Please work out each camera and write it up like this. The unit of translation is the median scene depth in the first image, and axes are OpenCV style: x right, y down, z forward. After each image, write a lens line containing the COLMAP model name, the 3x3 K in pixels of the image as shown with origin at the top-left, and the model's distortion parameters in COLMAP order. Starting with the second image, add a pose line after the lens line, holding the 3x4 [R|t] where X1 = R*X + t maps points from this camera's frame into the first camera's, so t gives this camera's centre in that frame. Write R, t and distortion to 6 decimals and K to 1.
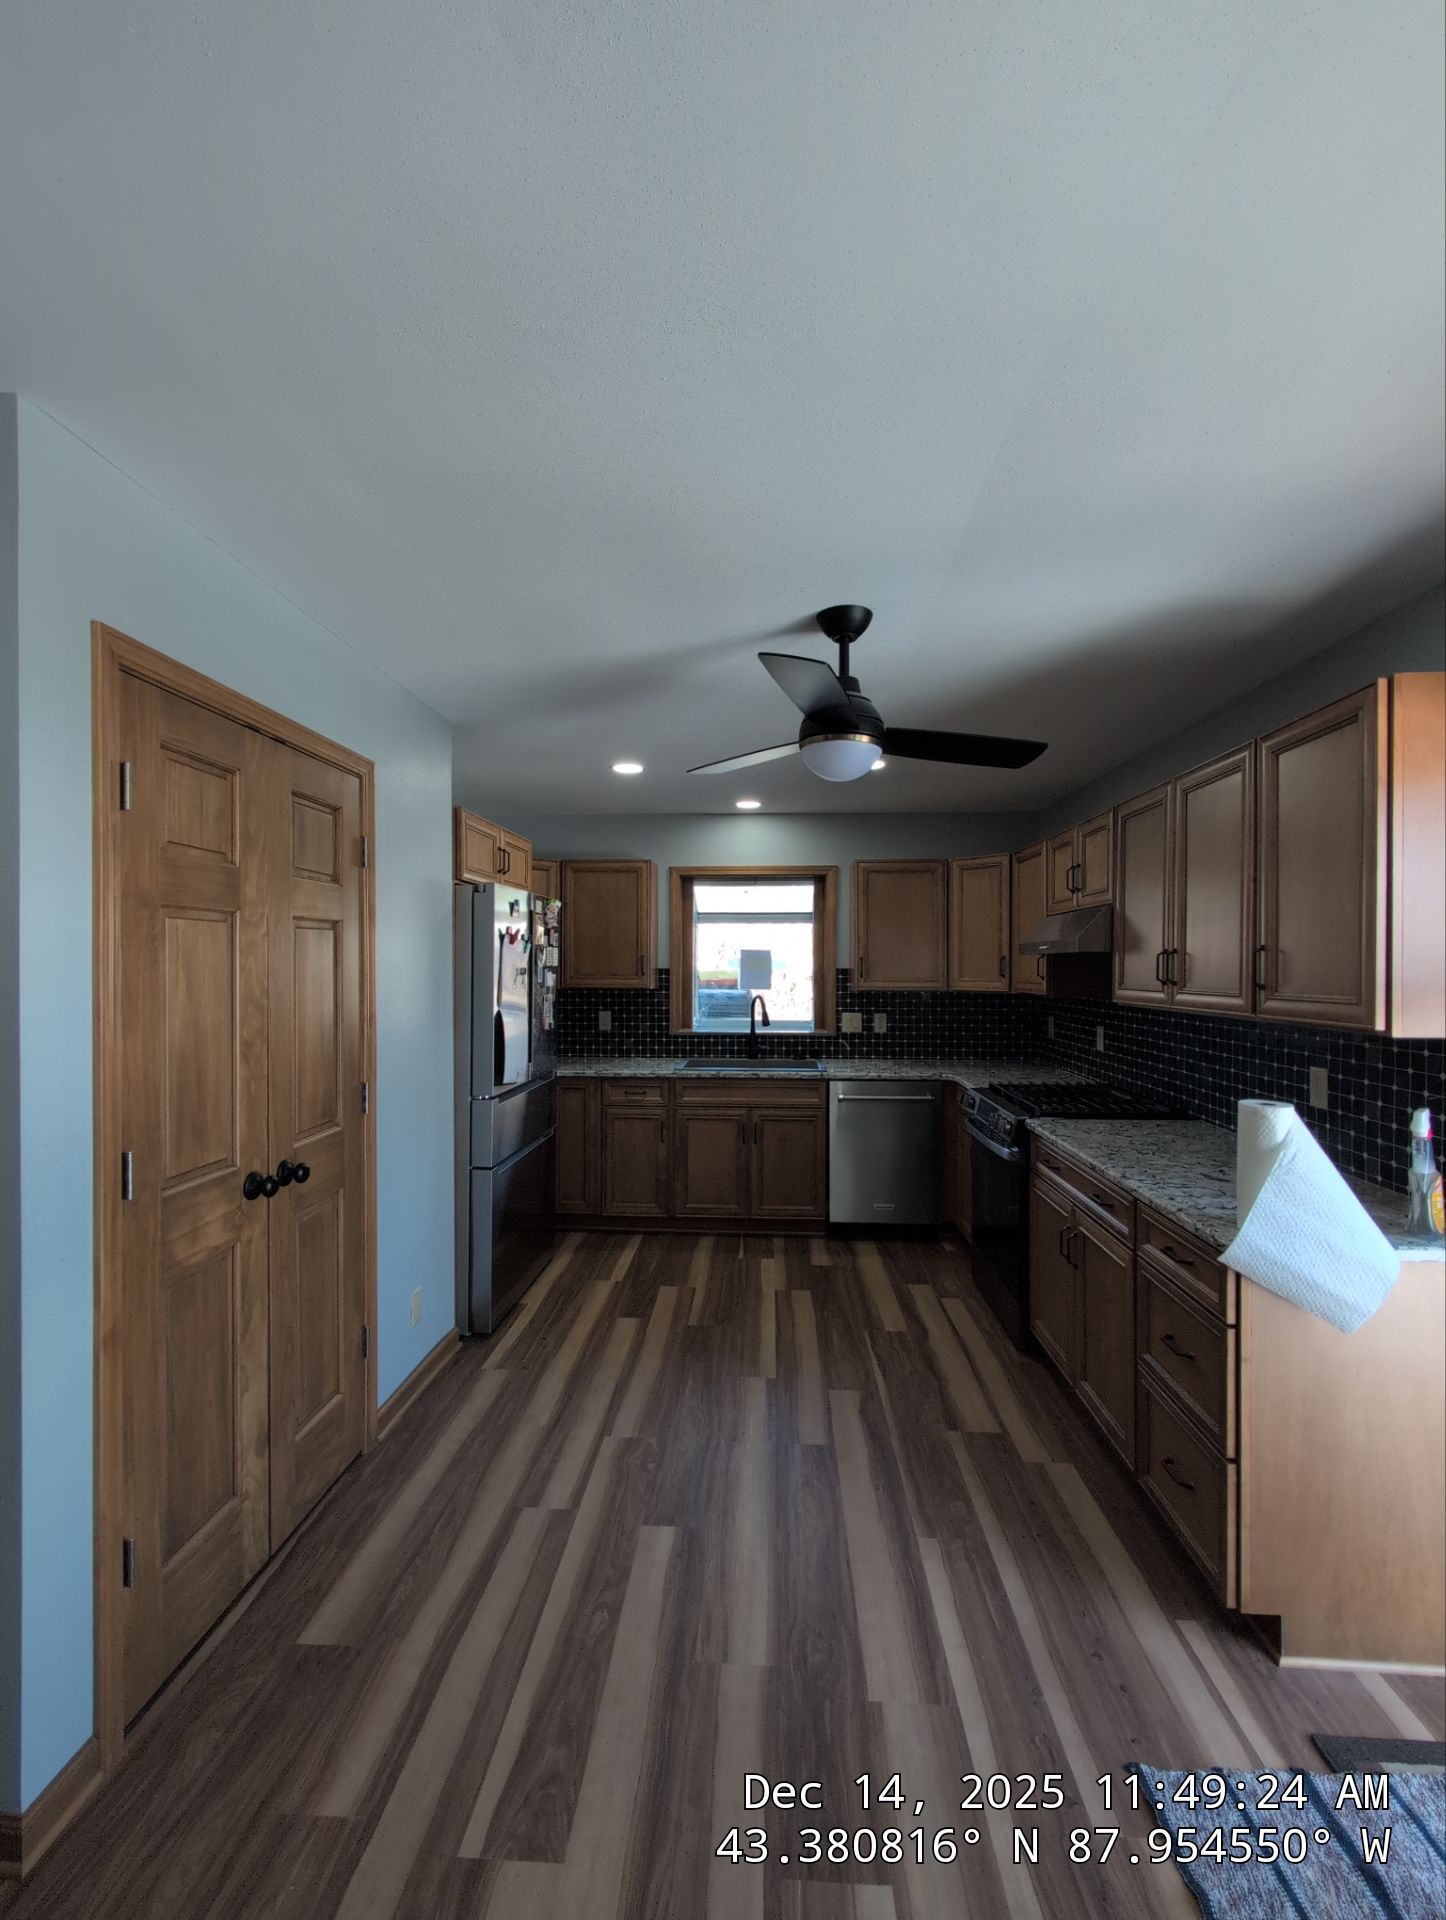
lens RADIAL K [[818.8, 0, 715.9], [0, 818.8, 968.8], [0, 0, 1]] dist [0.002342, -0.000704]
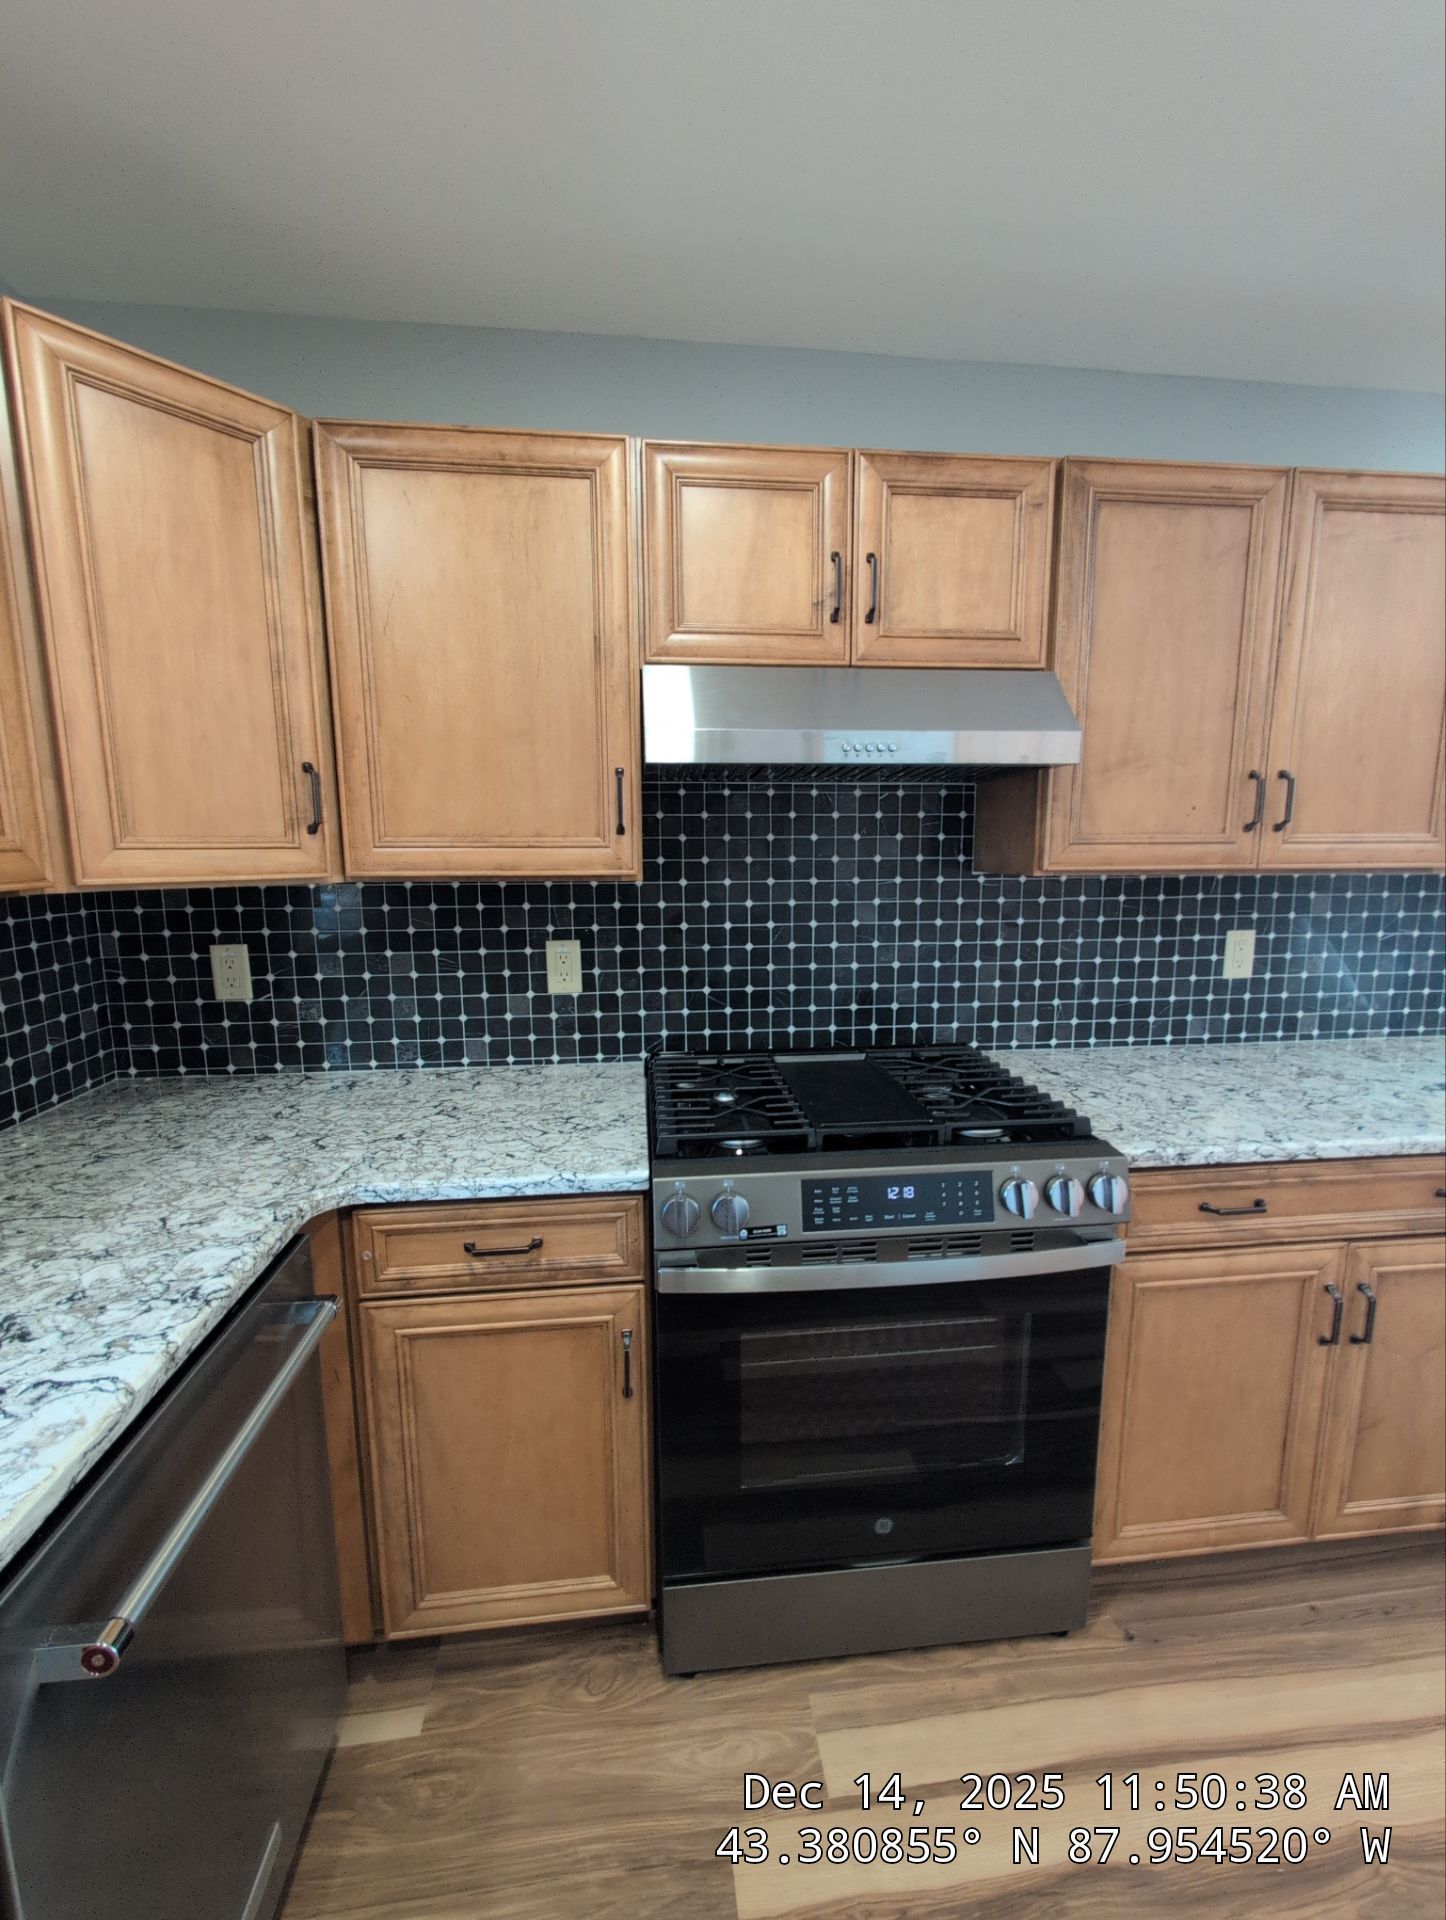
lens RADIAL K [[818.8, 0, 726.6], [0, 818.8, 972.4], [0, 0, 1]] dist [0.002342, -0.000704]
pose [[-0.182735, -0.154463, 0.970953, 0.005933], [0.005406, 0.987409, 0.158099, 0.012354], [-0.983147, 0.034139, -0.179600, 0.790523]]
